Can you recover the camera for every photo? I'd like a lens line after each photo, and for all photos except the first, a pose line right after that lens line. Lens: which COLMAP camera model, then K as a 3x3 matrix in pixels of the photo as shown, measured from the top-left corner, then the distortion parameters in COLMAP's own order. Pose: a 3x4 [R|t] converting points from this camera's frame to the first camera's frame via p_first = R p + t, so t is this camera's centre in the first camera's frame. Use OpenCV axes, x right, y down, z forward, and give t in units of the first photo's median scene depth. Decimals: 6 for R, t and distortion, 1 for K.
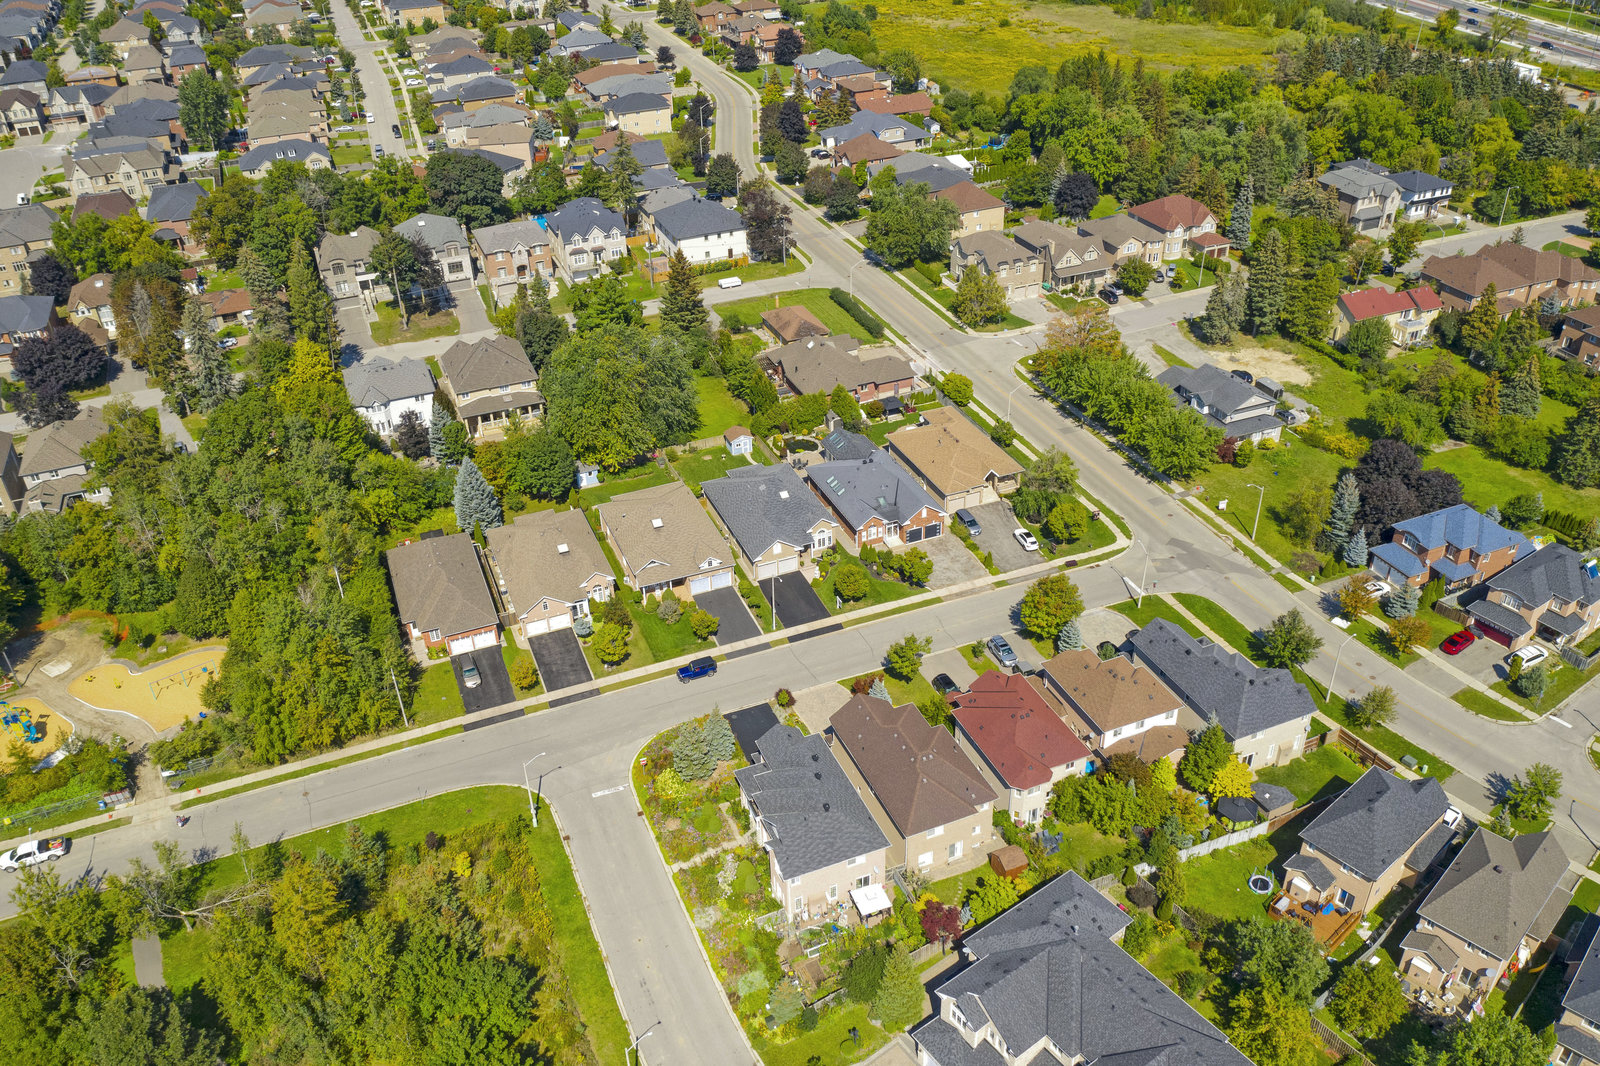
lens RADIAL K [[1267.6, 0, 800.0], [0, 1267.6, 533.0], [0, 0, 1]] dist [-0.030130, 0.003565]
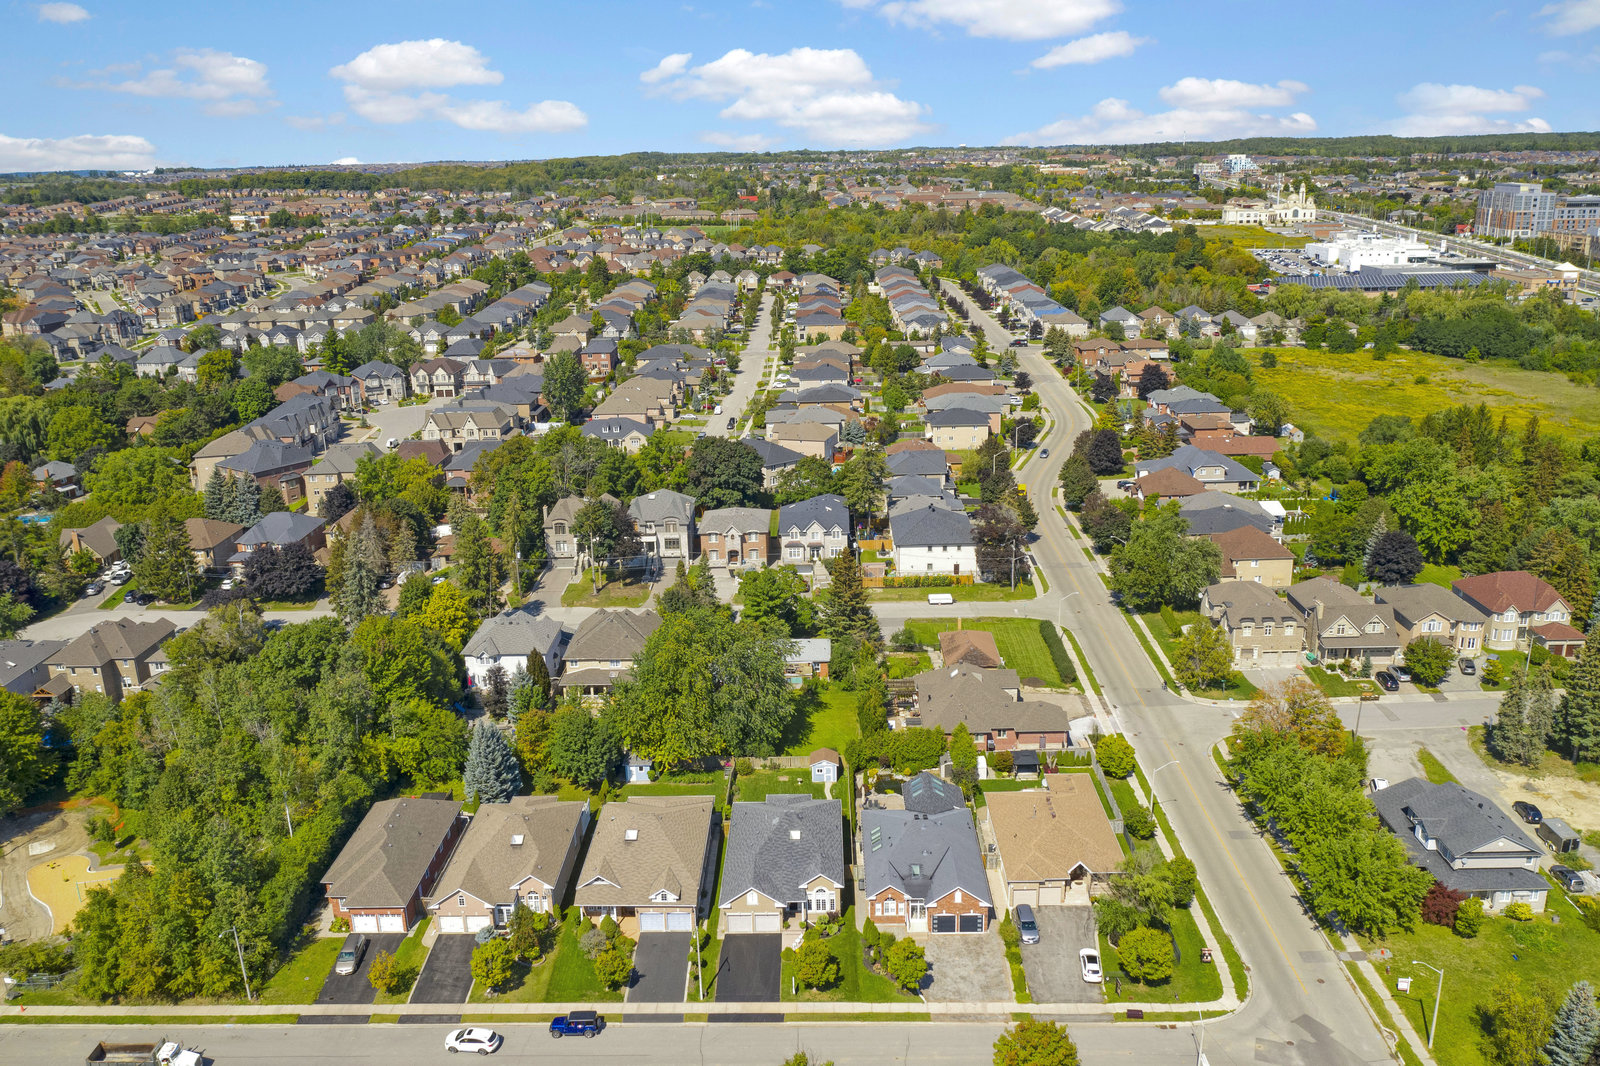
lens RADIAL K [[1267.6, 0, 800.0], [0, 1267.6, 533.0], [0, 0, 1]] dist [-0.030130, 0.003565]
pose [[0.918135, 0.120782, -0.377413, 0.191959], [-0.214826, 0.952027, -0.217933, -0.026946], [0.332985, 0.281170, 0.900036, 0.154685]]
